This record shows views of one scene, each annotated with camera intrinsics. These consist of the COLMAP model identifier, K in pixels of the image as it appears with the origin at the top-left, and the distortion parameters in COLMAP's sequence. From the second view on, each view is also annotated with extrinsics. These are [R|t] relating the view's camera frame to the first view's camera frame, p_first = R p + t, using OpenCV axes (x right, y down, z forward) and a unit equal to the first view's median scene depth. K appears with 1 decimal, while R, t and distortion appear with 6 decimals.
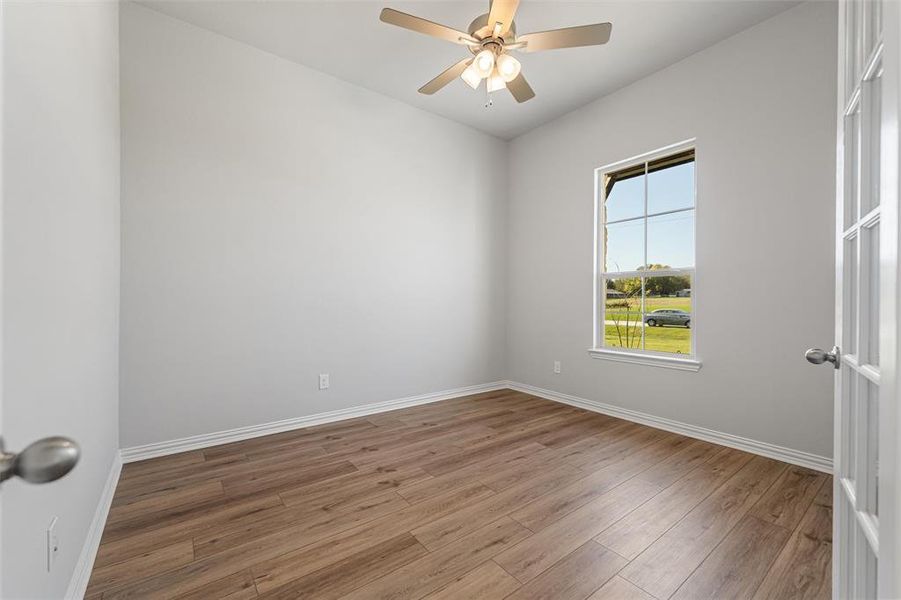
lens RADIAL K [[366.5, 0, 447.1], [0, 366.5, 304.8], [0, 0, 1]] dist [0.000862, 0.000044]
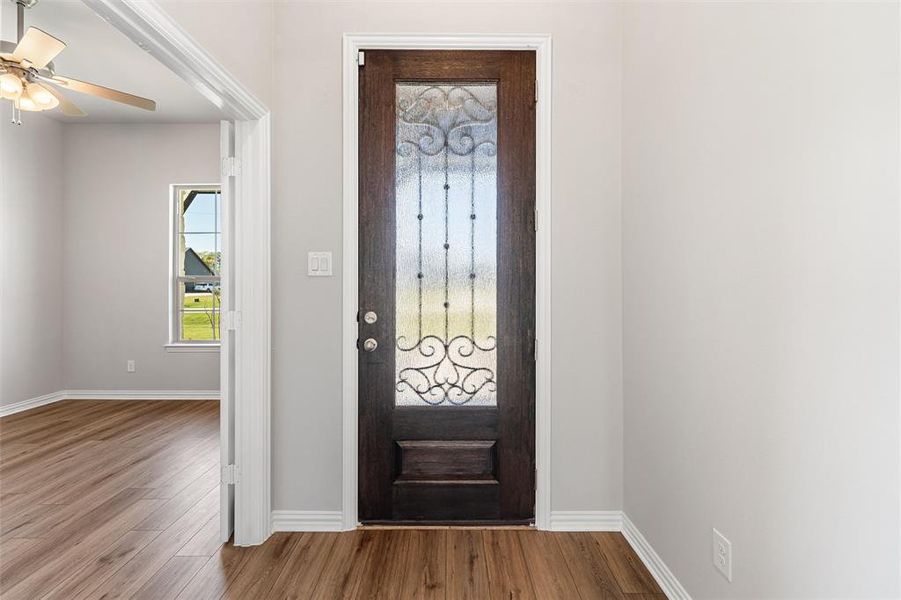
lens RADIAL K [[372.9, 0, 448.9], [0, 372.9, 287.1], [0, 0, 1]] dist [0.000051, -0.000048]
pose [[0.601061, 0.002621, 0.799199, 0.003279], [0.005034, 0.999962, -0.007066, -0.044289], [-0.799188, 0.008270, 0.601025, -0.399798]]
